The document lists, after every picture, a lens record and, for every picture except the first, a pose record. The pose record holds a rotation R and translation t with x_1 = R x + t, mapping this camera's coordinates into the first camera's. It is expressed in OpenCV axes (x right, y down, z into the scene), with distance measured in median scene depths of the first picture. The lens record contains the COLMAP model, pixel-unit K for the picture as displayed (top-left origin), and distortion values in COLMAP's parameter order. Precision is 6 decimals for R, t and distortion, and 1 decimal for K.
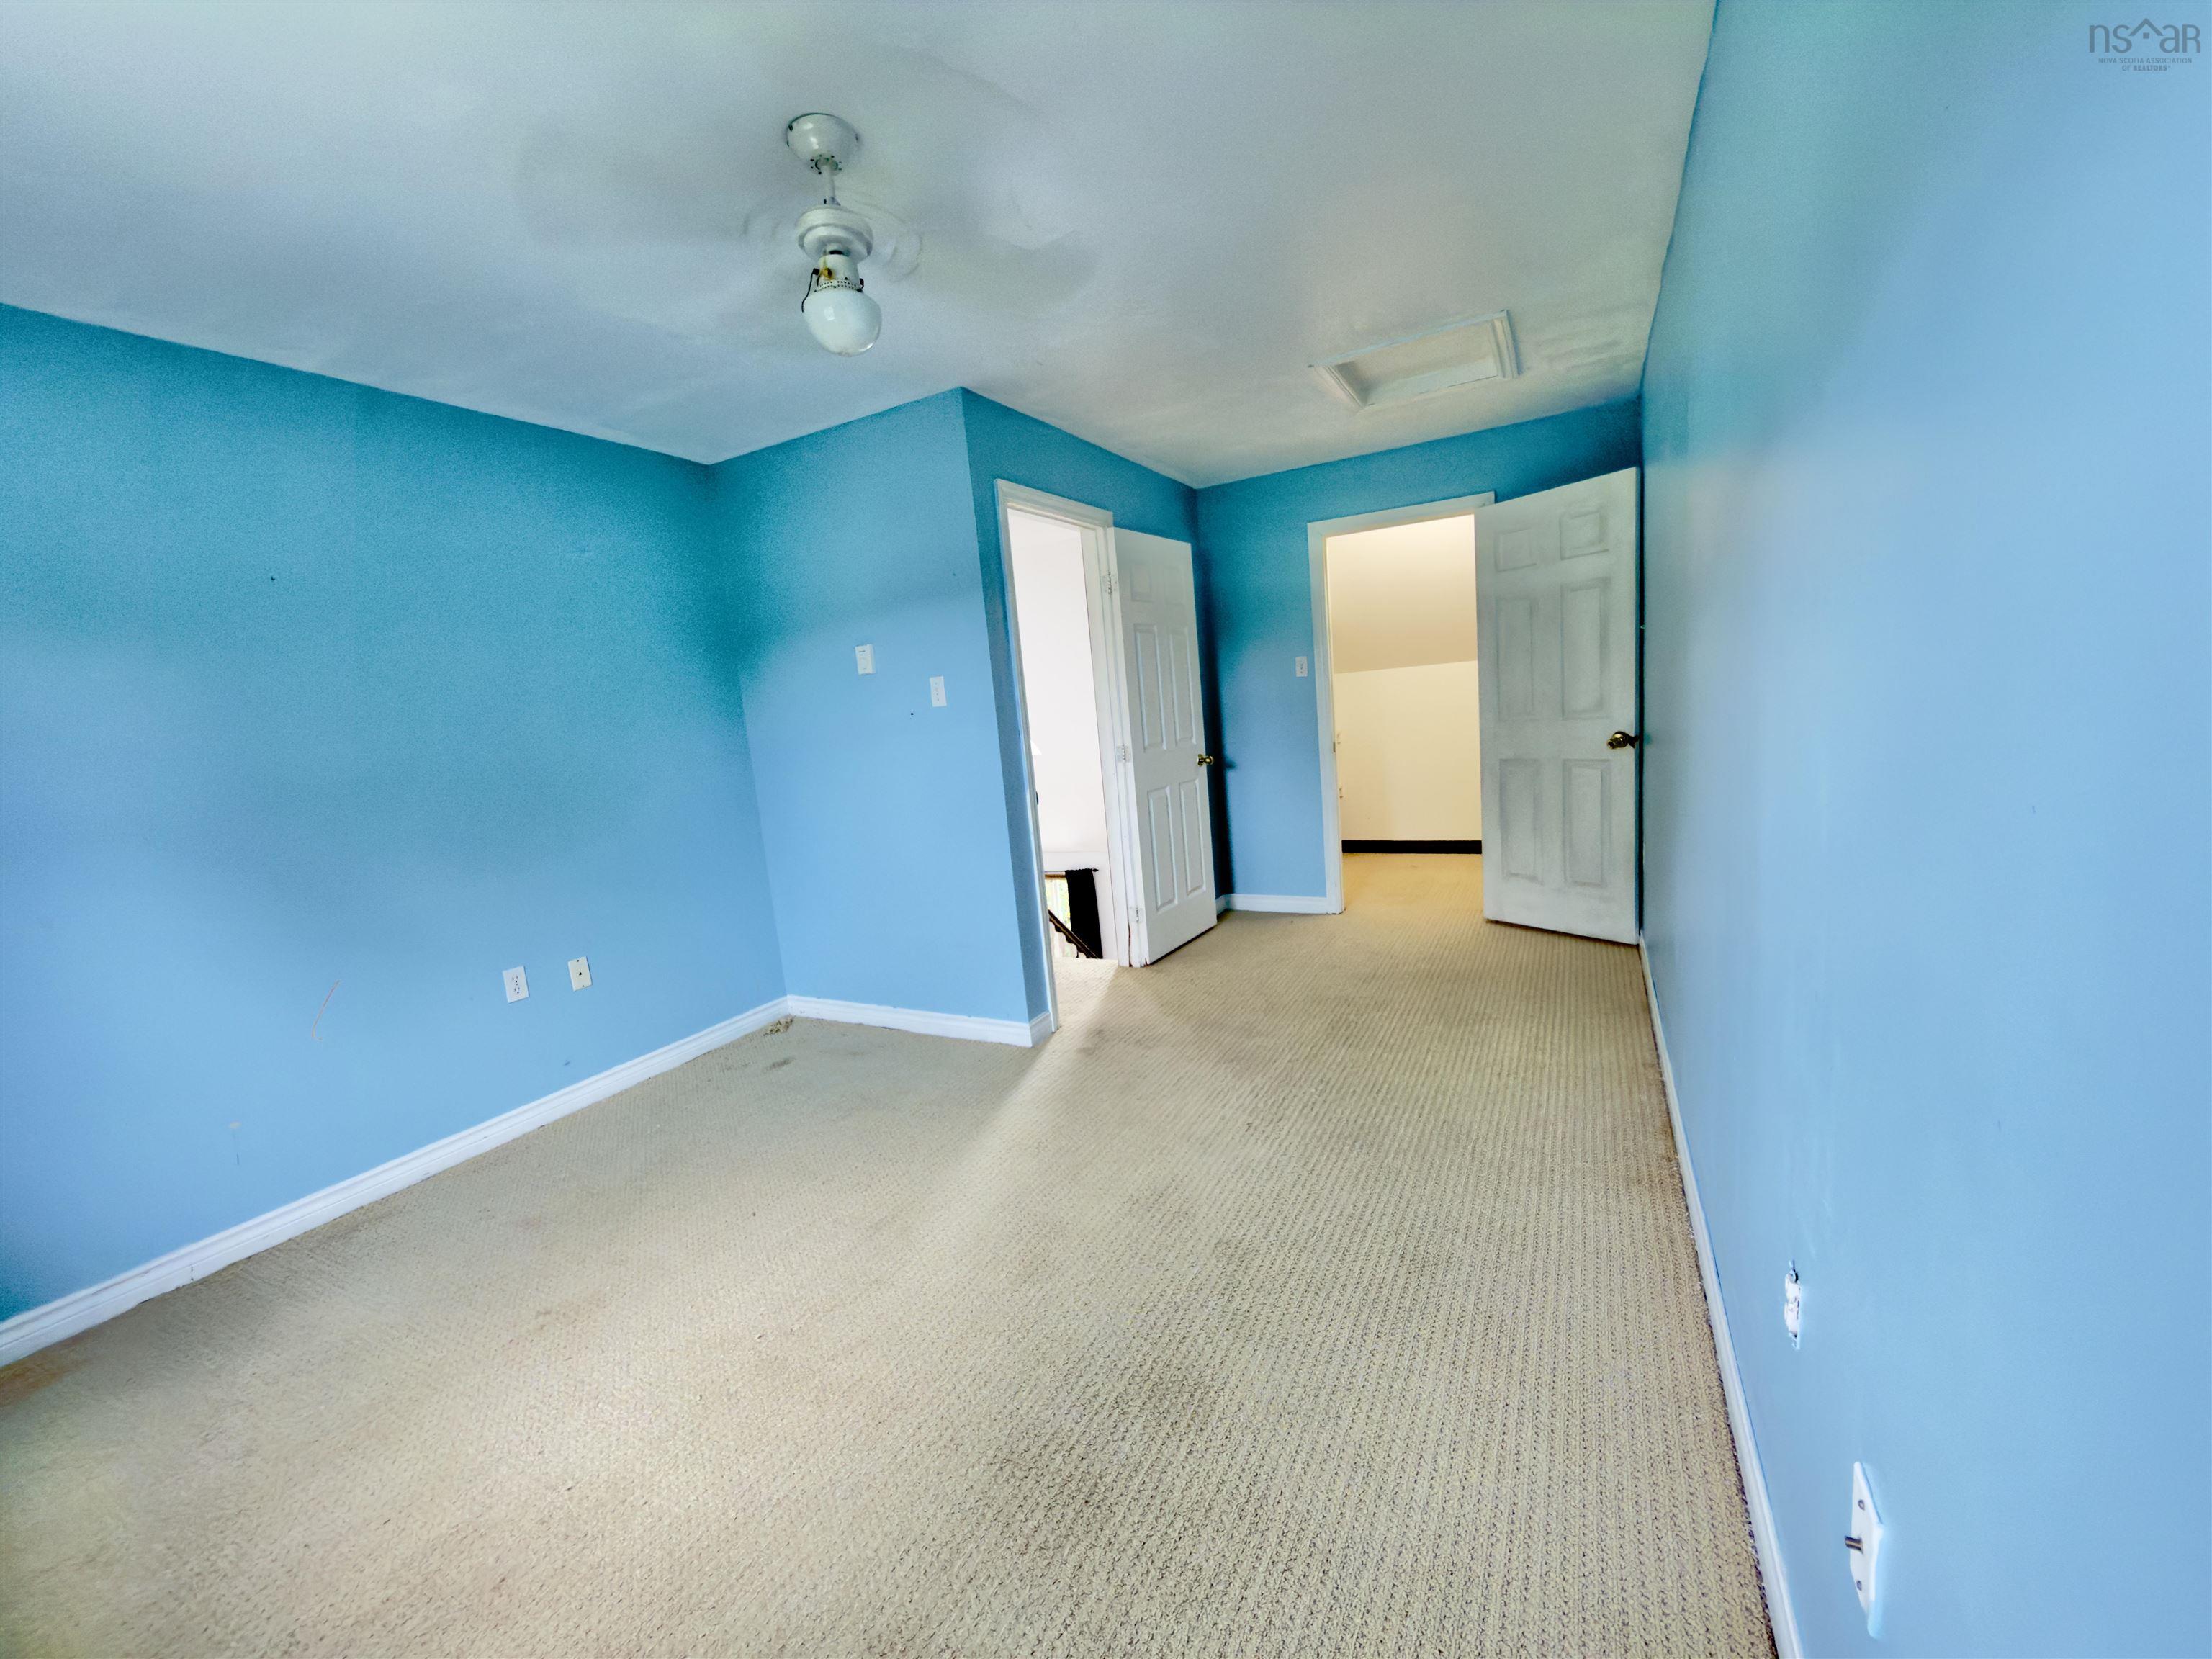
lens RADIAL K [[883.2, 0, 1105.5], [0, 883.2, 834.1], [0, 0, 1]] dist [-0.001447, 0.000169]
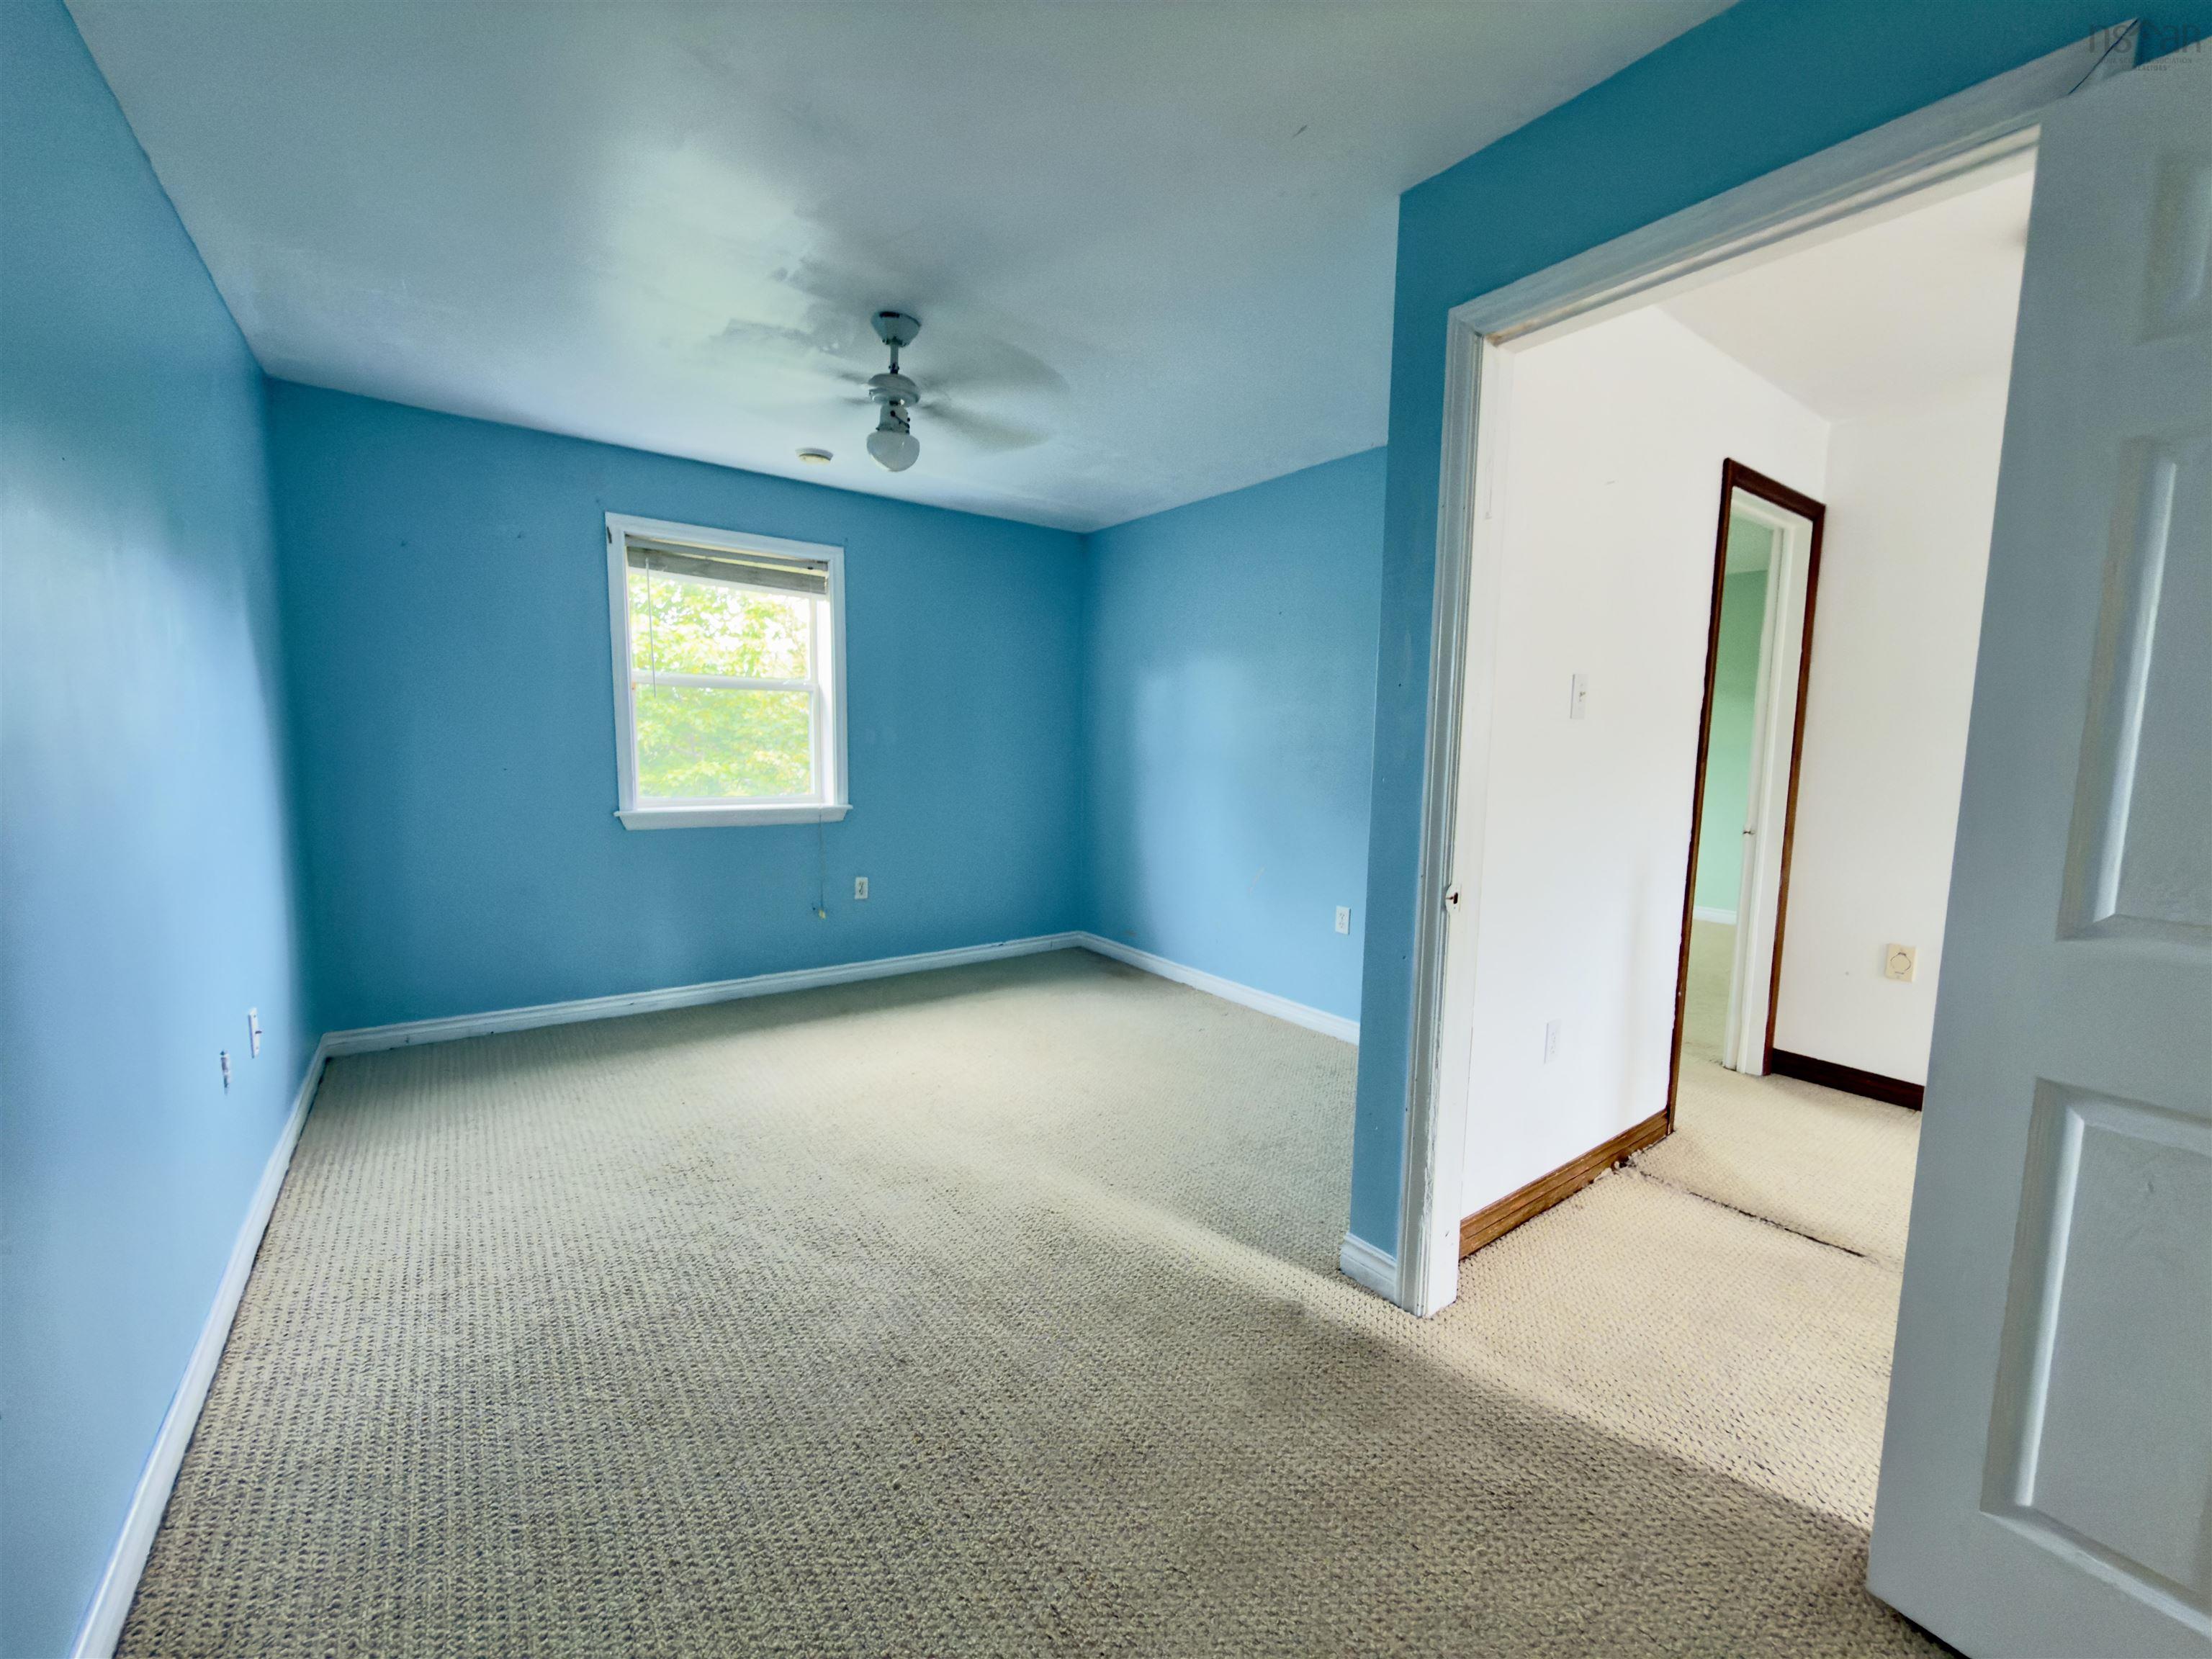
lens RADIAL K [[883.2, 0, 1105.3], [0, 883.2, 833.2], [0, 0, 1]] dist [-0.001447, 0.000169]
pose [[-0.437920, 0.175626, -0.881693, 0.551419], [-0.105740, 0.963863, 0.244512, -0.216430], [0.892774, 0.200307, -0.403524, 1.184372]]
